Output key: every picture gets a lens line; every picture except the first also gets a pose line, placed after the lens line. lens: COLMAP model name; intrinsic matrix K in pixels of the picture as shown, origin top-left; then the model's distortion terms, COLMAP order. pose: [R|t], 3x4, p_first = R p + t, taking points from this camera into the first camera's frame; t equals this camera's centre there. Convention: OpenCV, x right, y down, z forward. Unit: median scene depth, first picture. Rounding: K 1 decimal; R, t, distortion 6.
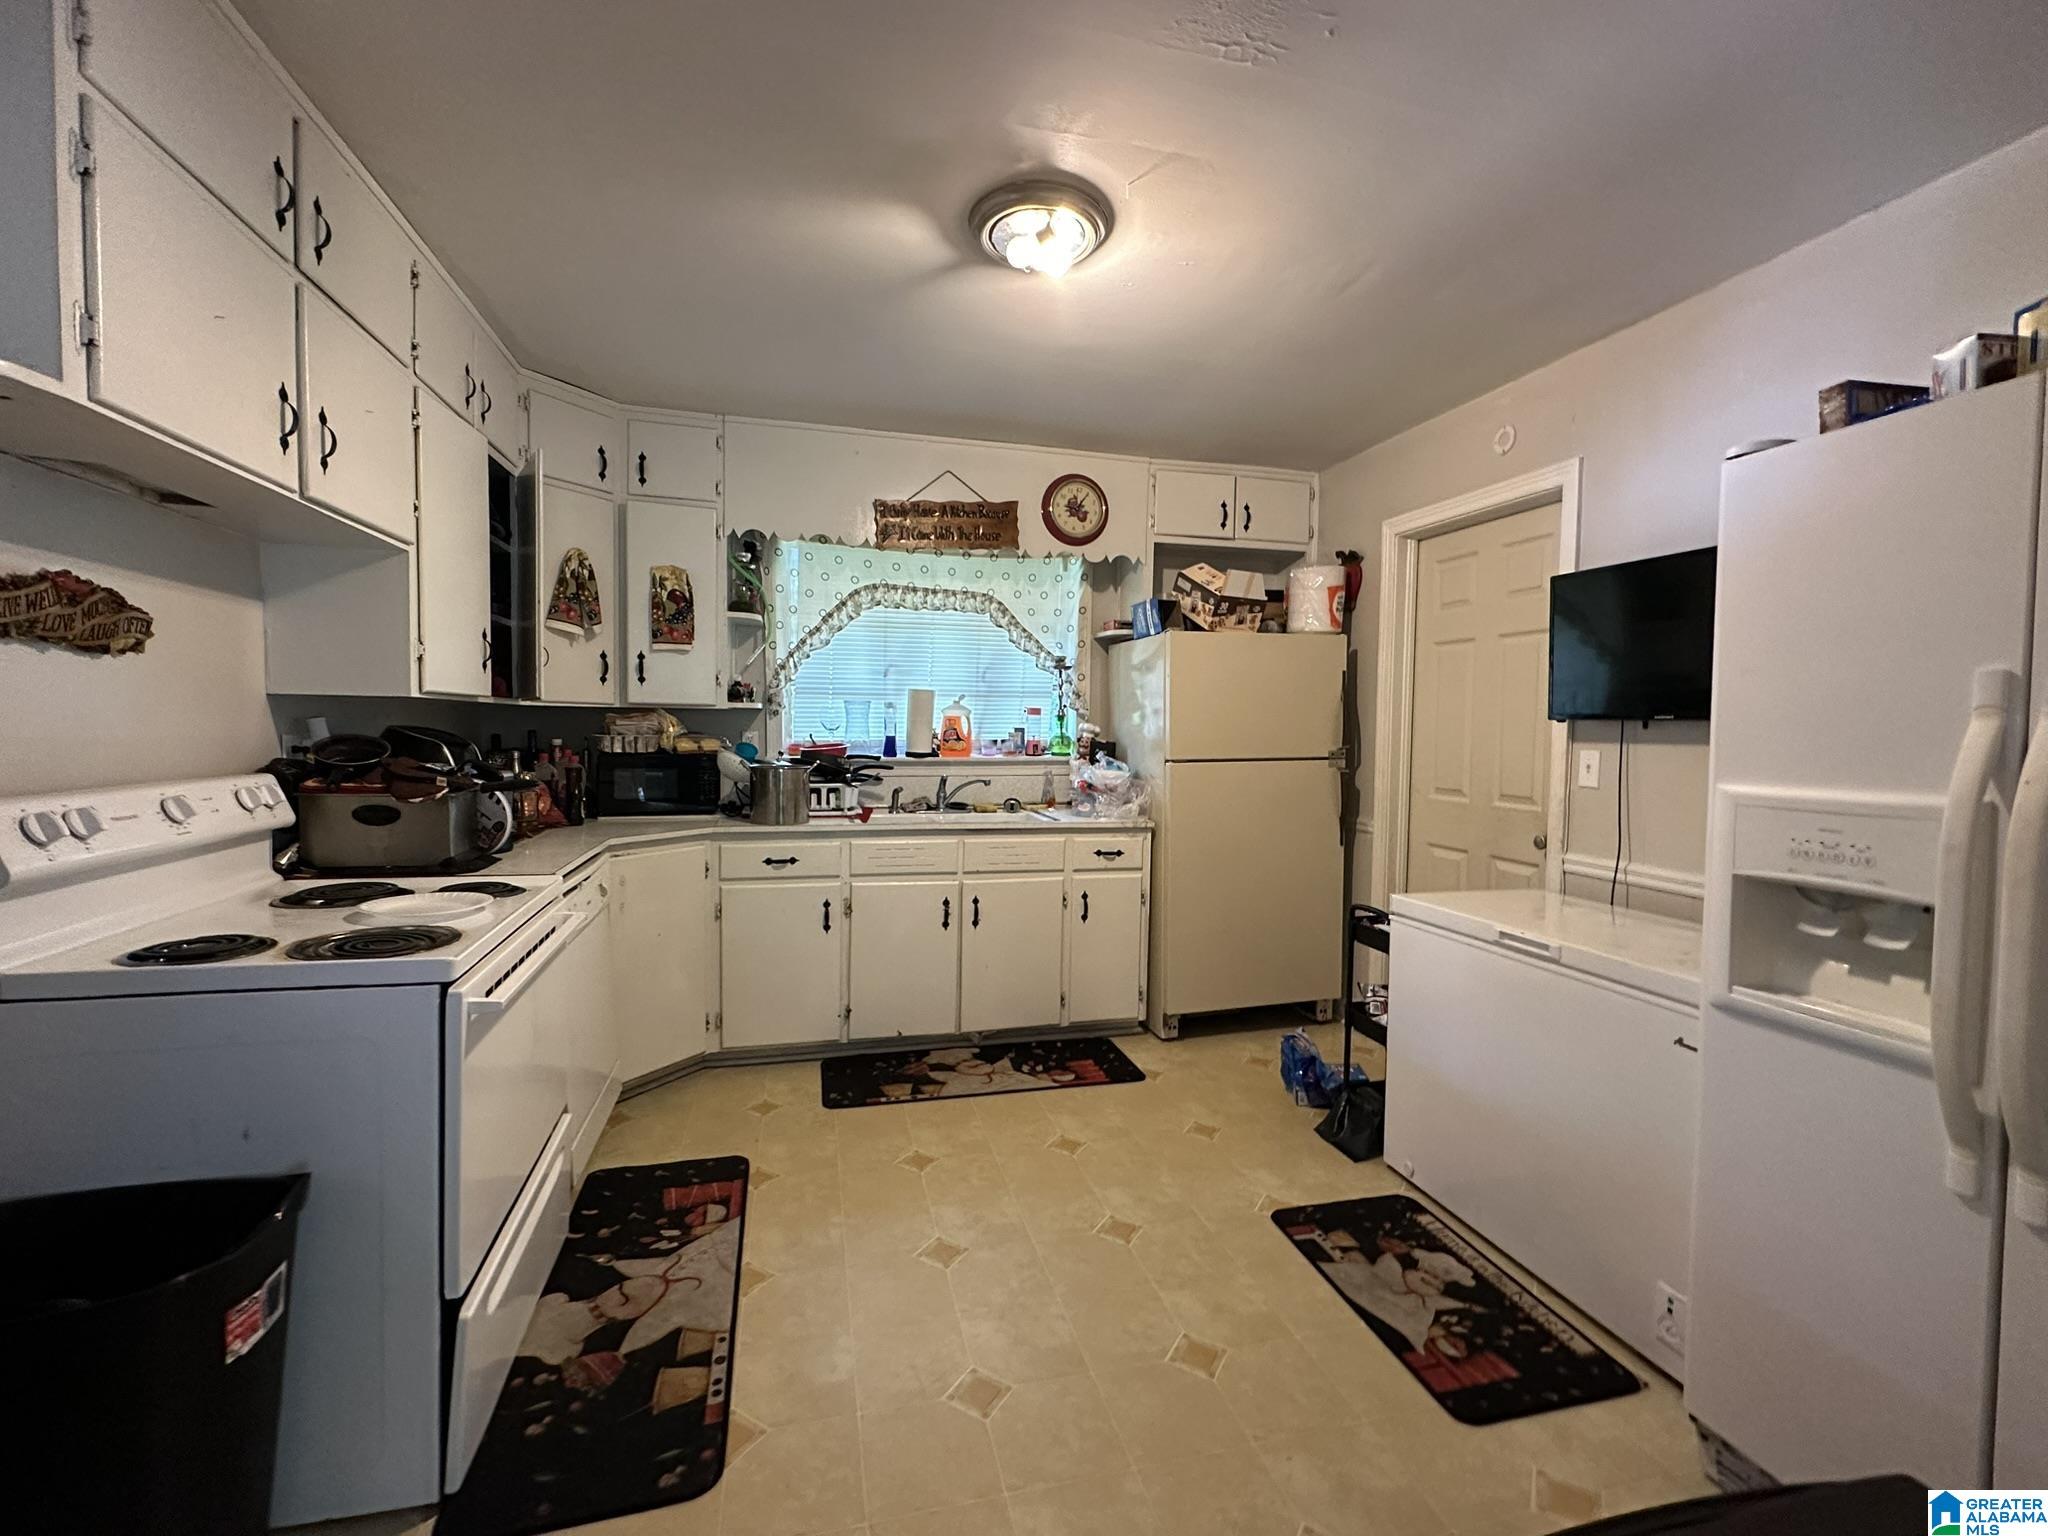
lens RADIAL K [[881.2, 0, 1016.4], [0, 881.2, 762.8], [0, 0, 1]] dist [-0.003823, 0.001020]
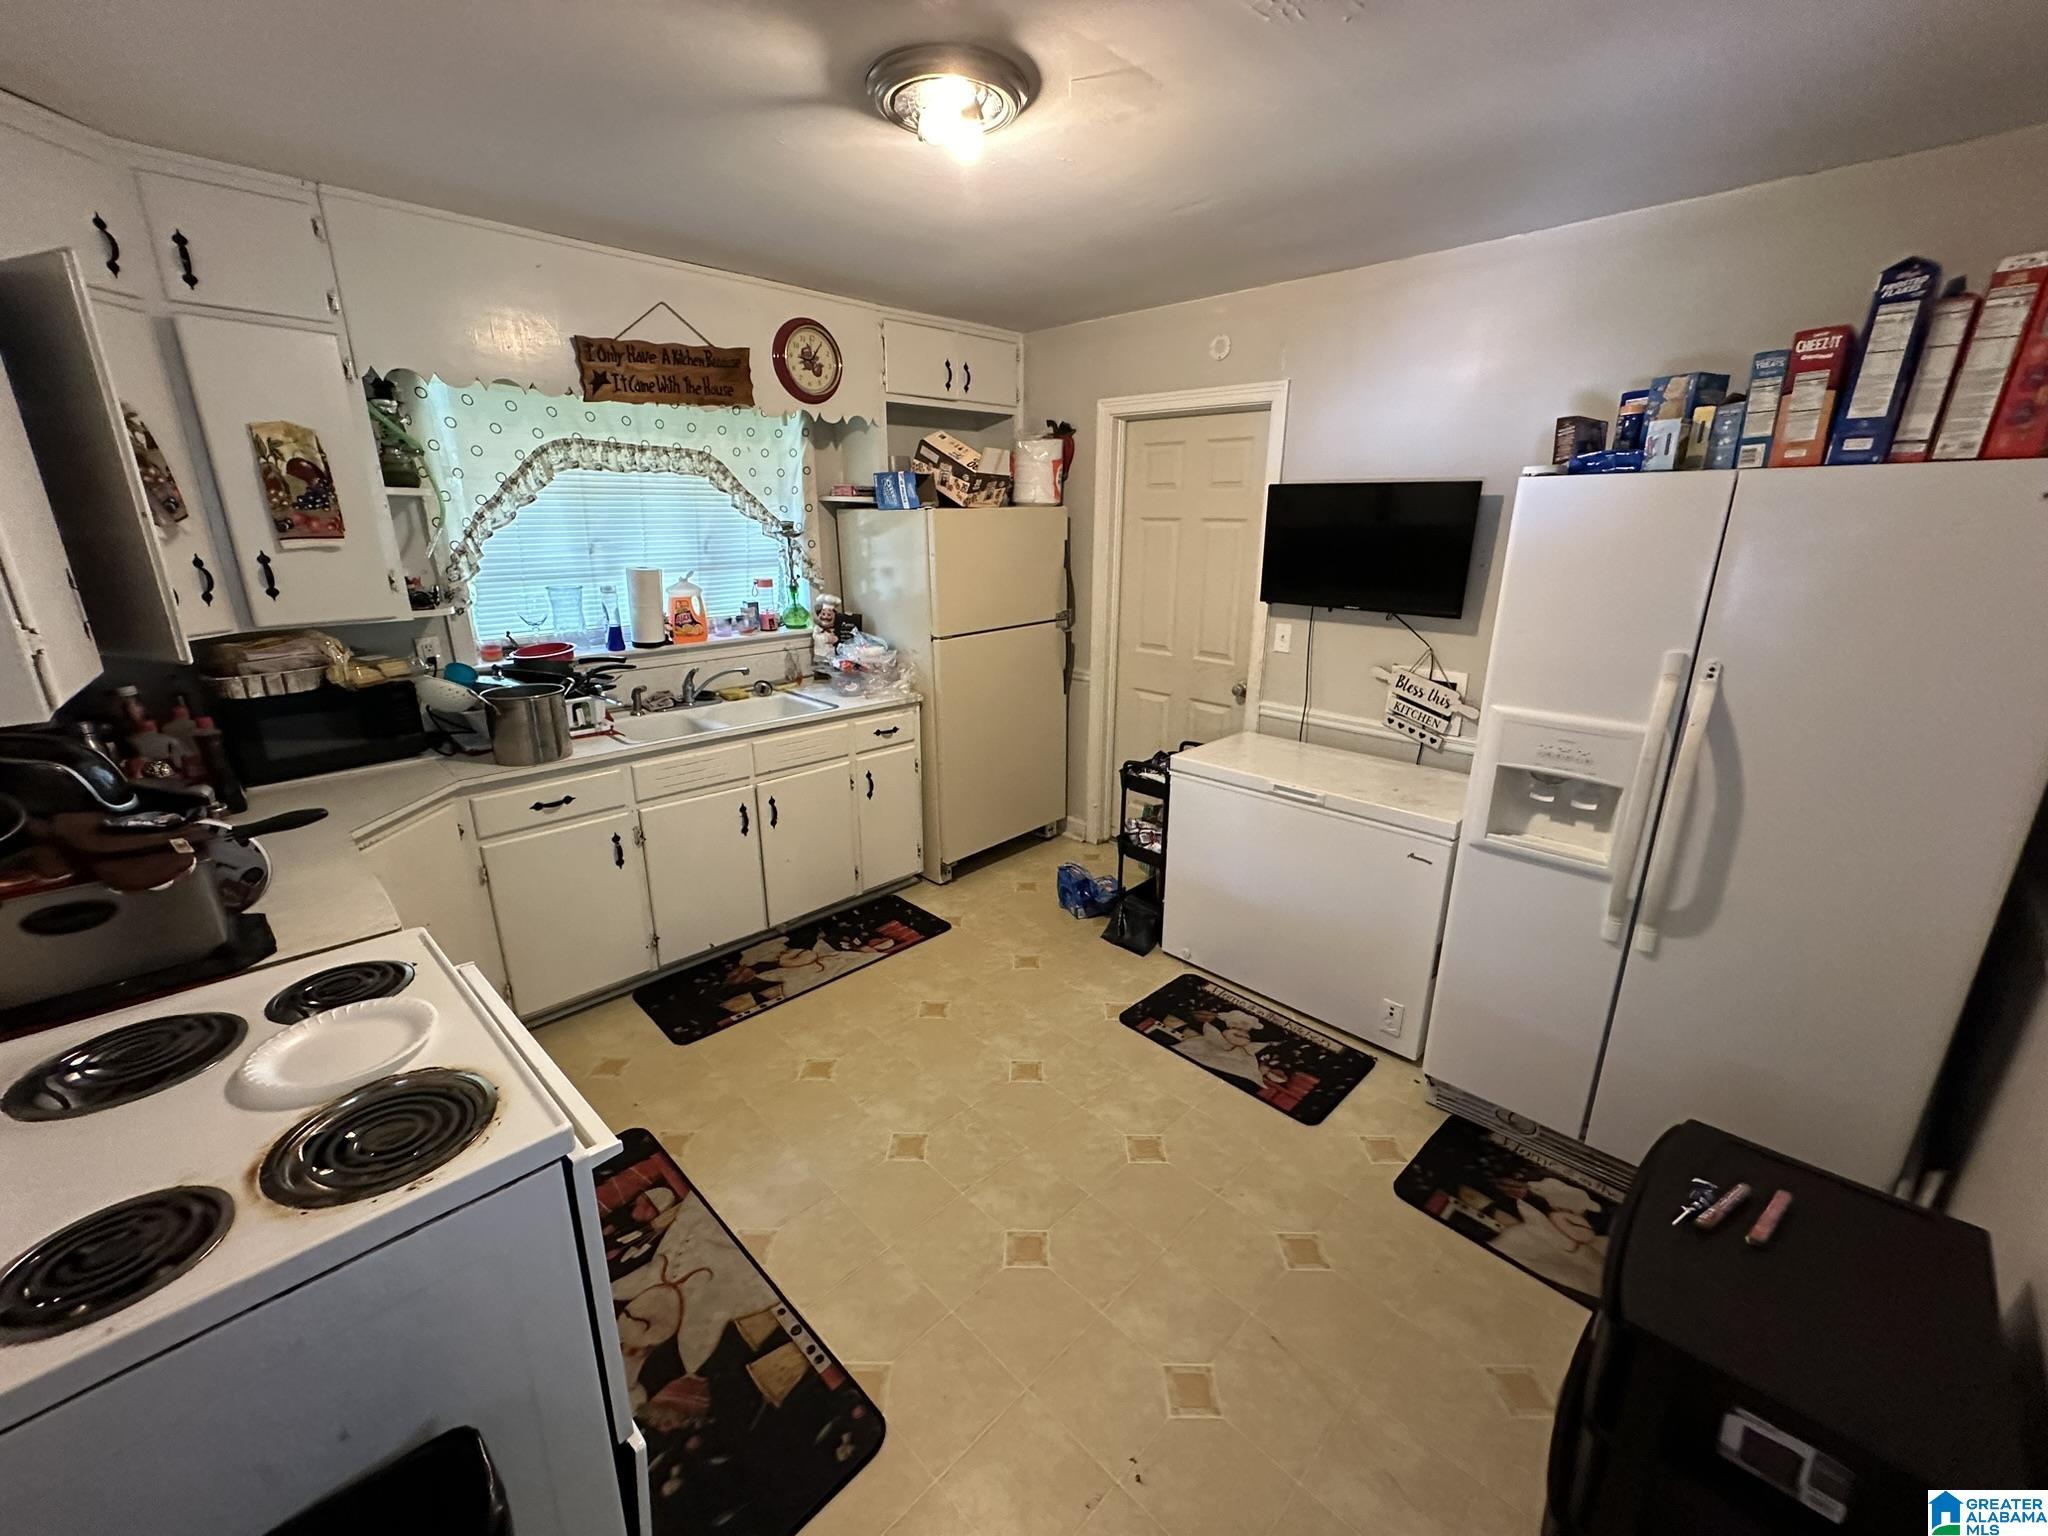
lens RADIAL K [[836.1, 0, 1026.8], [0, 836.1, 767.5], [0, 0, 1]] dist [-0.000278, 0.000401]
pose [[0.855765, -0.162007, 0.491346, -0.270502], [0.029111, 0.963281, 0.266912, -0.126588], [-0.516546, -0.214110, 0.829058, 0.097895]]
